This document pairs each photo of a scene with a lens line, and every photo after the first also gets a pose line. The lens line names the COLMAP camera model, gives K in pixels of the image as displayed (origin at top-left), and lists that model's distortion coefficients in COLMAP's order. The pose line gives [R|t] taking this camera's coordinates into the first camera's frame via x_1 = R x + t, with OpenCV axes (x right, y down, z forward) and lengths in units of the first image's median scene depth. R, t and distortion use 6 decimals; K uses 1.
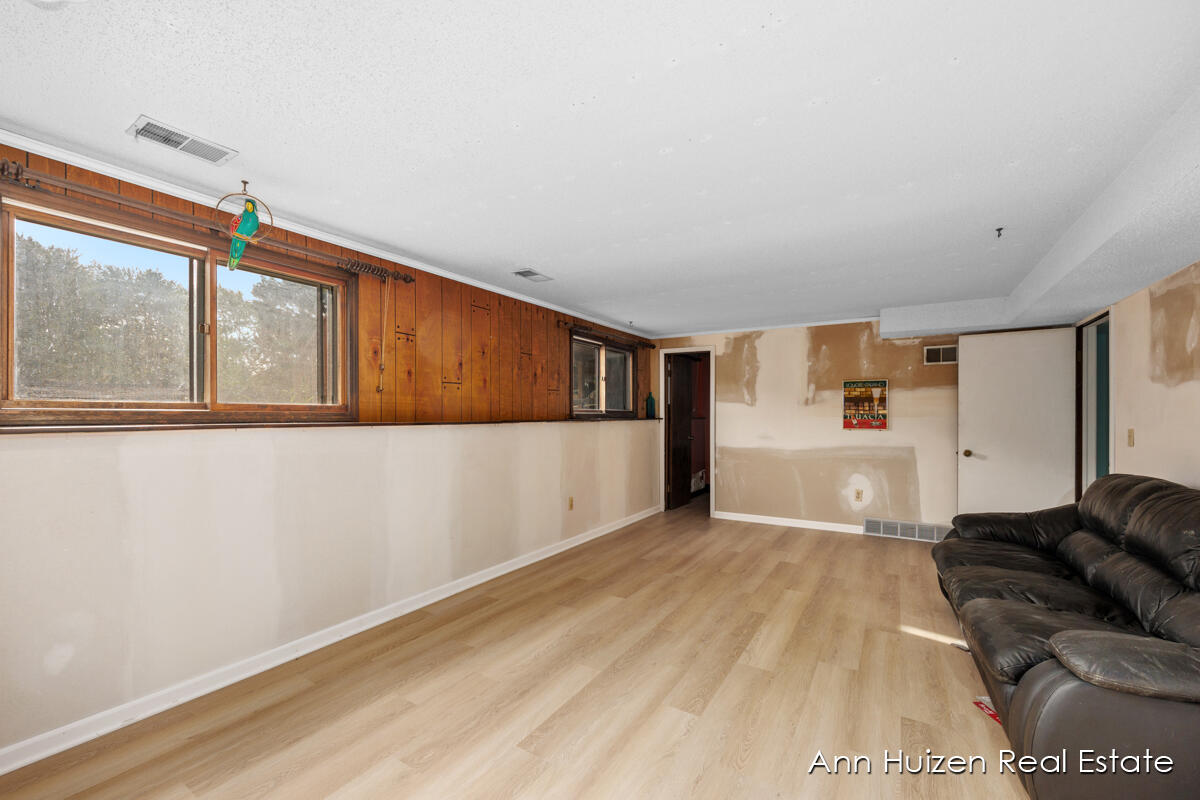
lens RADIAL K [[490.3, 0, 601.5], [0, 490.3, 423.4], [0, 0, 1]] dist [0.000953, 0.000080]
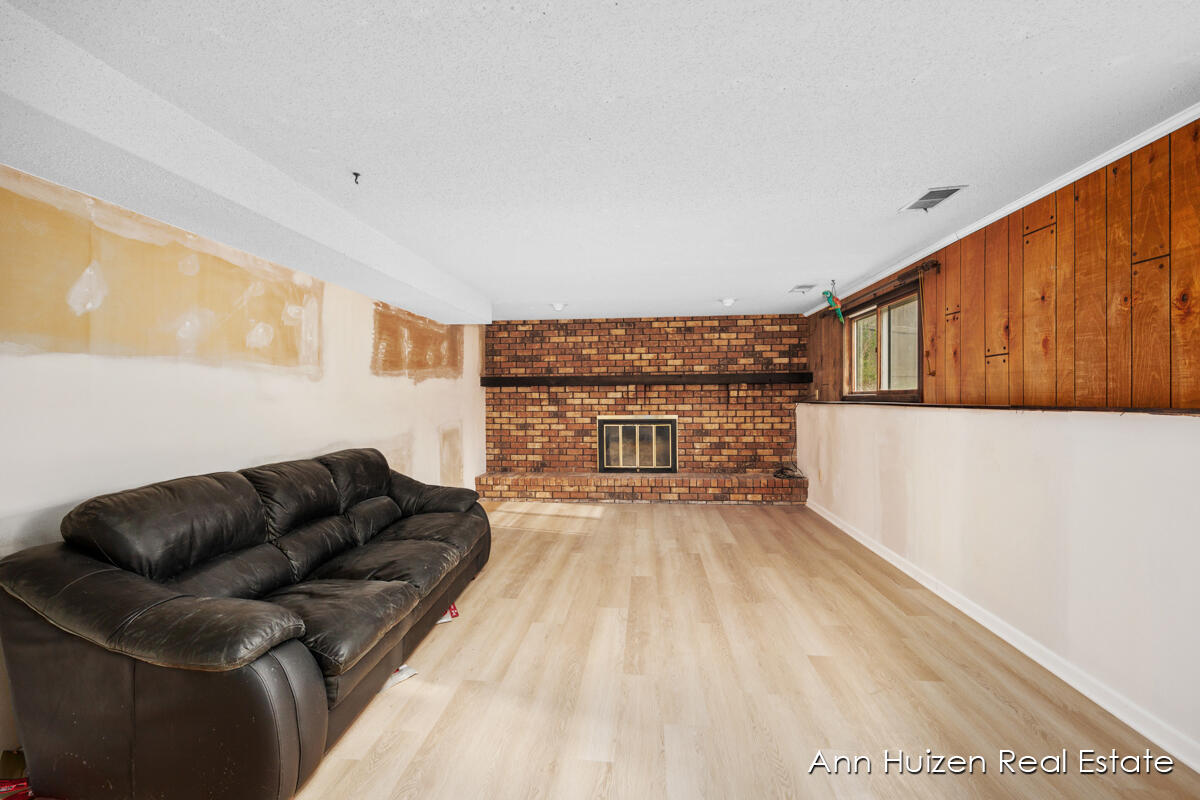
lens RADIAL K [[486.0, 0, 600.0], [0, 486.0, 400.0], [0, 0, 1]] dist [-0.000416, 0.000059]
pose [[-0.901759, 0.010952, -0.432100, 0.576942], [0.002686, 0.999802, 0.019736, -0.028106], [0.432230, 0.016636, -0.901610, 1.389150]]
